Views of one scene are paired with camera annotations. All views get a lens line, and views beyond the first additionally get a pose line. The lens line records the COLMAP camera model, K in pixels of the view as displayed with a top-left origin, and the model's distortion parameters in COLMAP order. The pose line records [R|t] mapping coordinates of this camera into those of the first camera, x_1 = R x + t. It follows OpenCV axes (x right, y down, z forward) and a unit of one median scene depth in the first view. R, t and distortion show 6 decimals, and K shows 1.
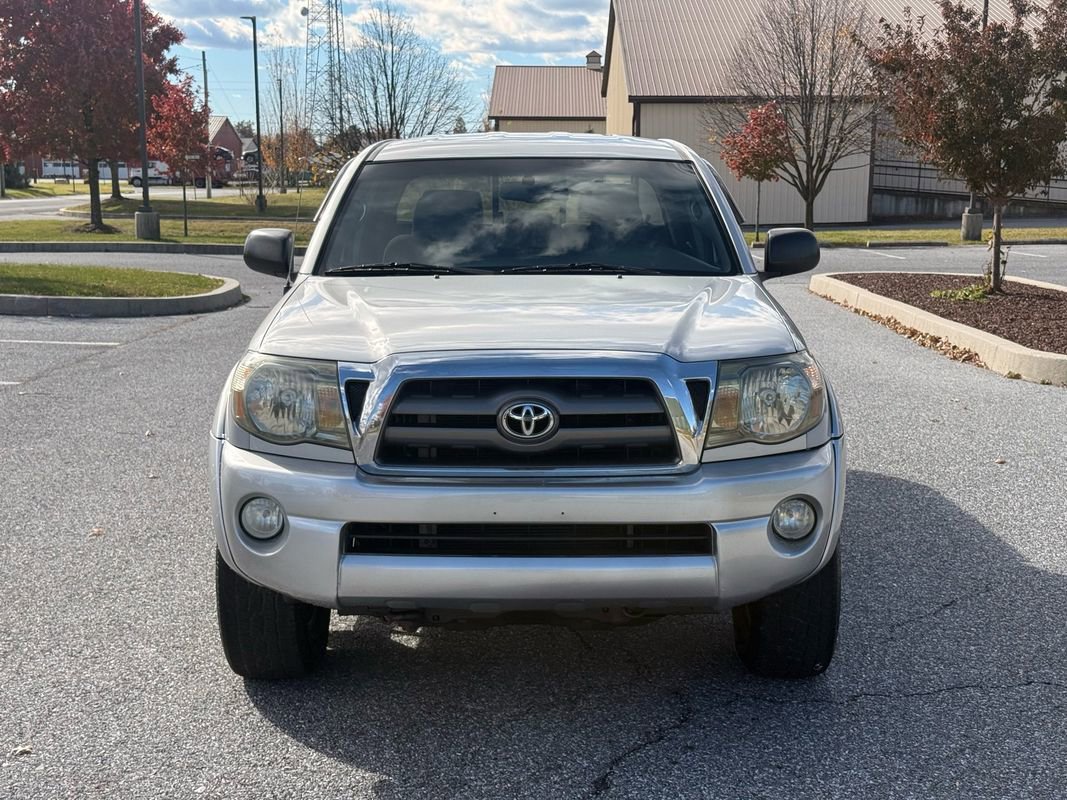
lens RADIAL K [[1485.2, 0, 541.0], [0, 1485.2, 418.5], [0, 0, 1]] dist [0.120345, -0.091917]
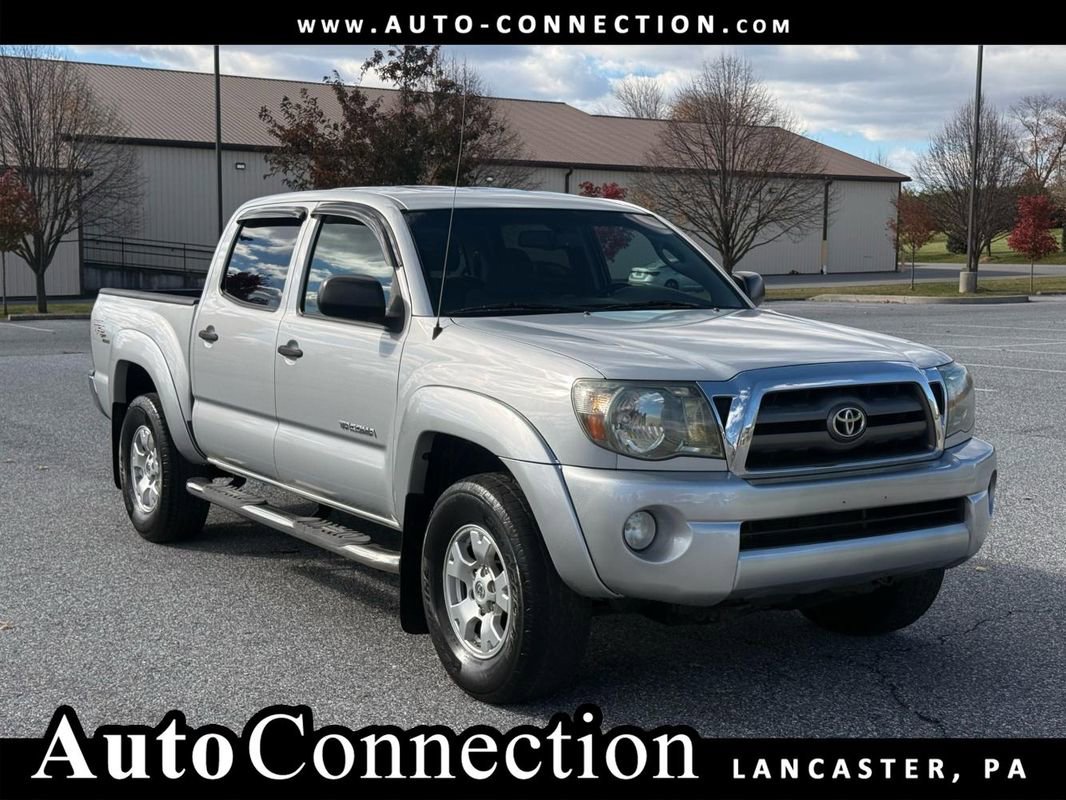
lens RADIAL K [[1483.8, 0, 540.5], [0, 1483.8, 418.5], [0, 0, 1]] dist [0.120345, -0.091917]
pose [[0.835328, -0.055935, 0.546899, -0.851291], [0.083686, 0.996154, -0.025939, 0.008469], [-0.543345, 0.067435, 0.836797, 0.142255]]
